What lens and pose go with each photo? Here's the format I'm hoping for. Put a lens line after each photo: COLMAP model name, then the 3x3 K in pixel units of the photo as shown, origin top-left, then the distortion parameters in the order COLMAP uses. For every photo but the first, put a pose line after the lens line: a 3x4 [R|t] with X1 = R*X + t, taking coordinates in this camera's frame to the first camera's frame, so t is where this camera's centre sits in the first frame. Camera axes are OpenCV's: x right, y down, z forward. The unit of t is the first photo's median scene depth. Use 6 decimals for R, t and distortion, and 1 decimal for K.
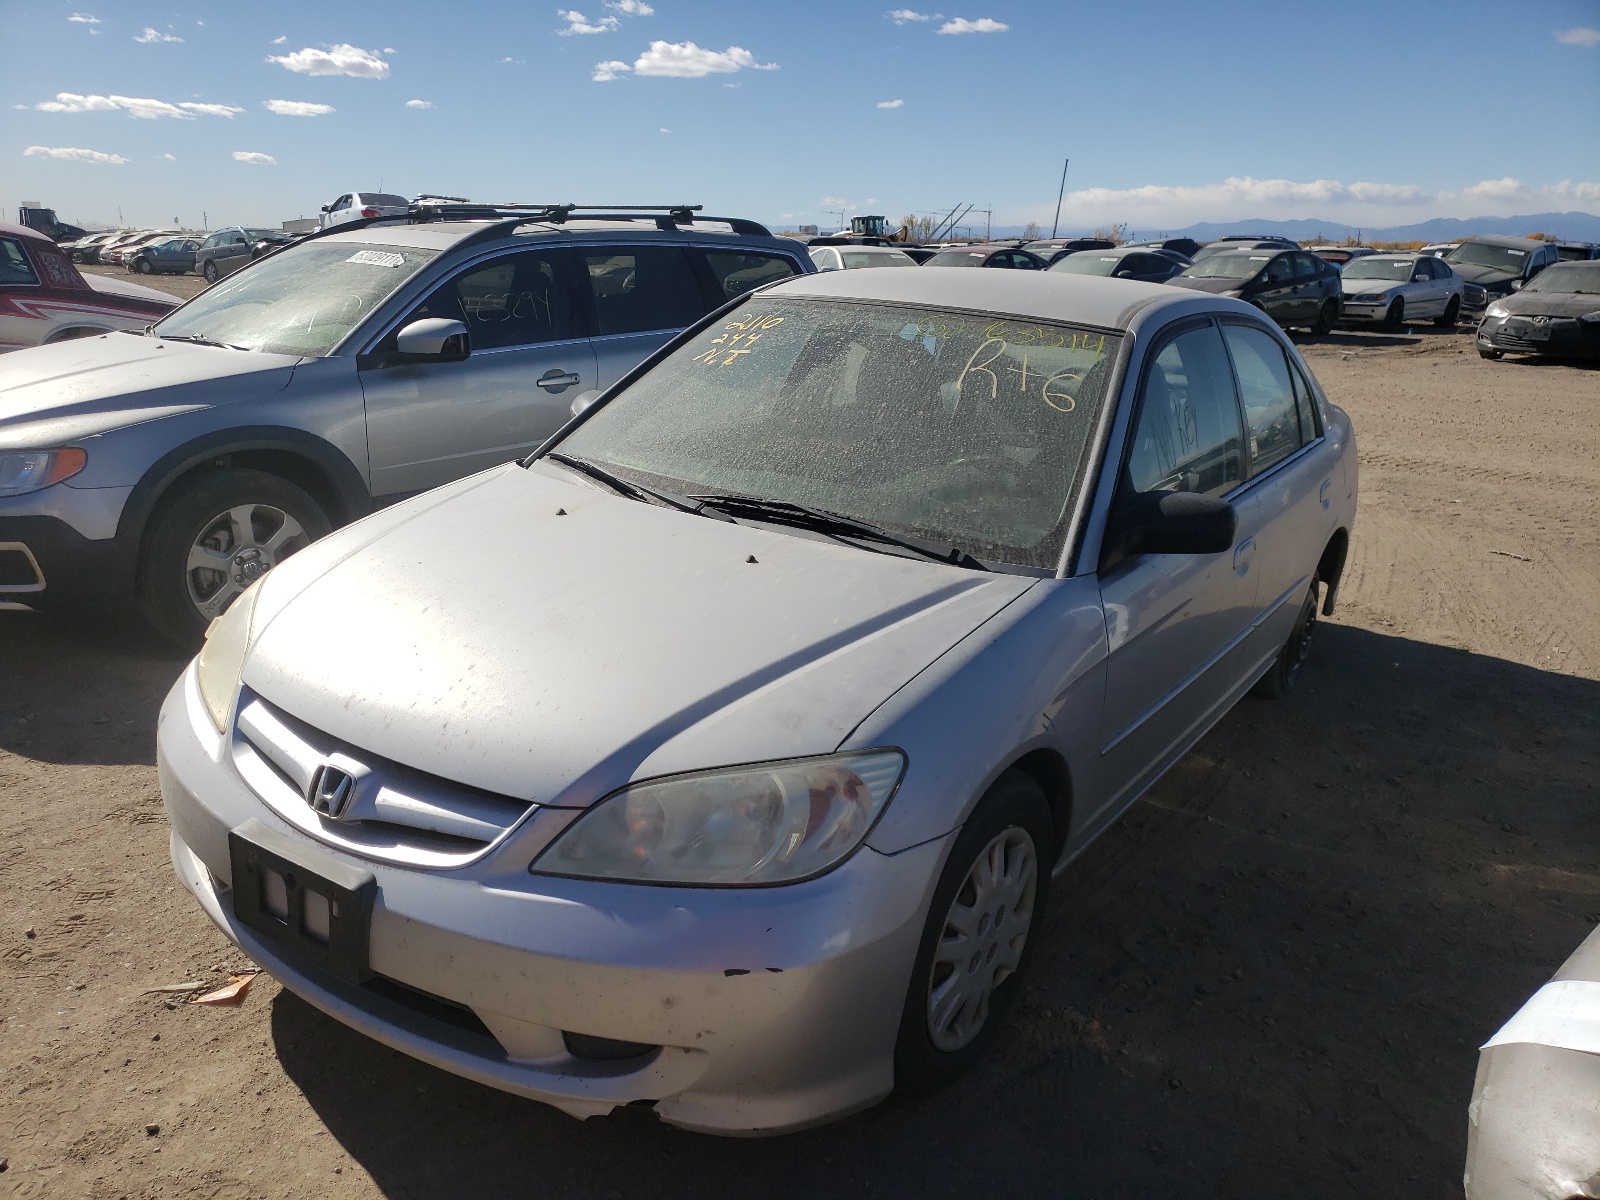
lens RADIAL K [[1289.3, 0, 800.0], [0, 1289.3, 600.0], [0, 0, 1]] dist [0.074426, 0.000530]
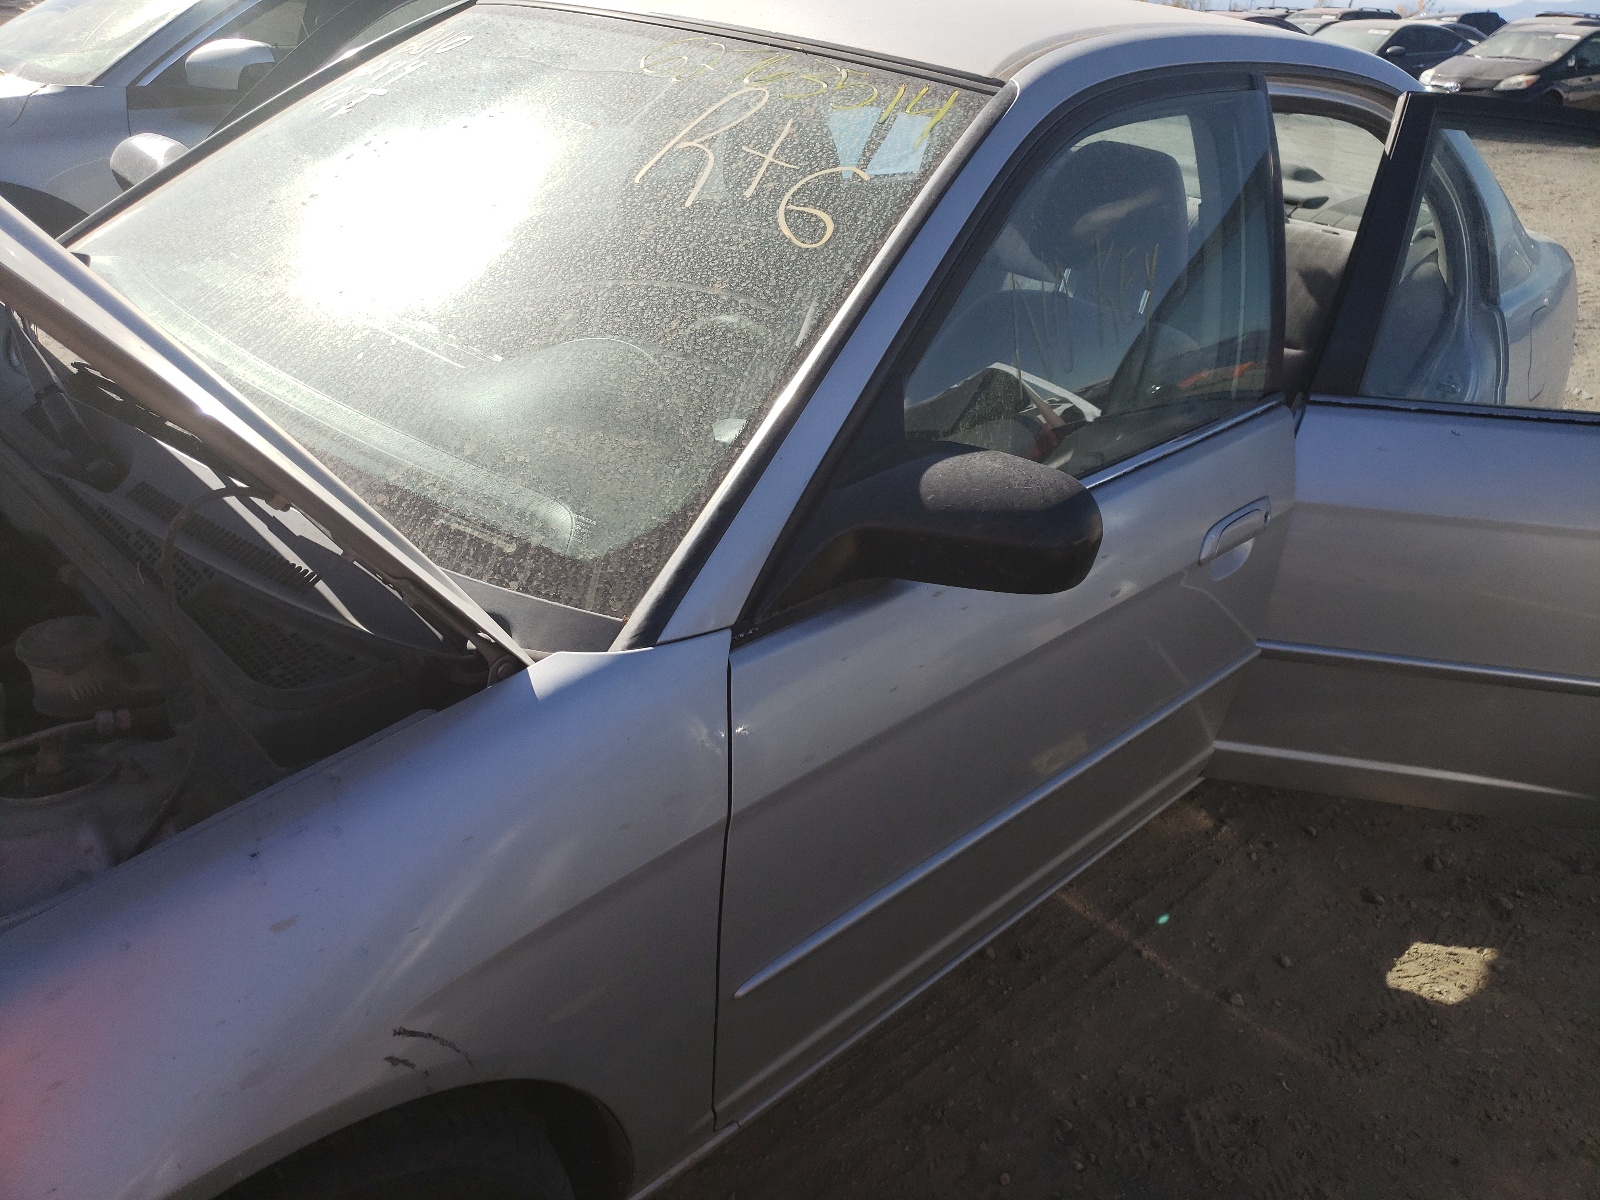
lens RADIAL K [[1364.5, 0, 800.0], [0, 1364.5, 600.0], [0, 0, 1]] dist [0.032769, 0.003977]
pose [[0.988261, 0.092580, -0.121532, 0.149614], [-0.073897, 0.985901, 0.150131, -0.050248], [0.133718, -0.139388, 0.981168, 0.264178]]
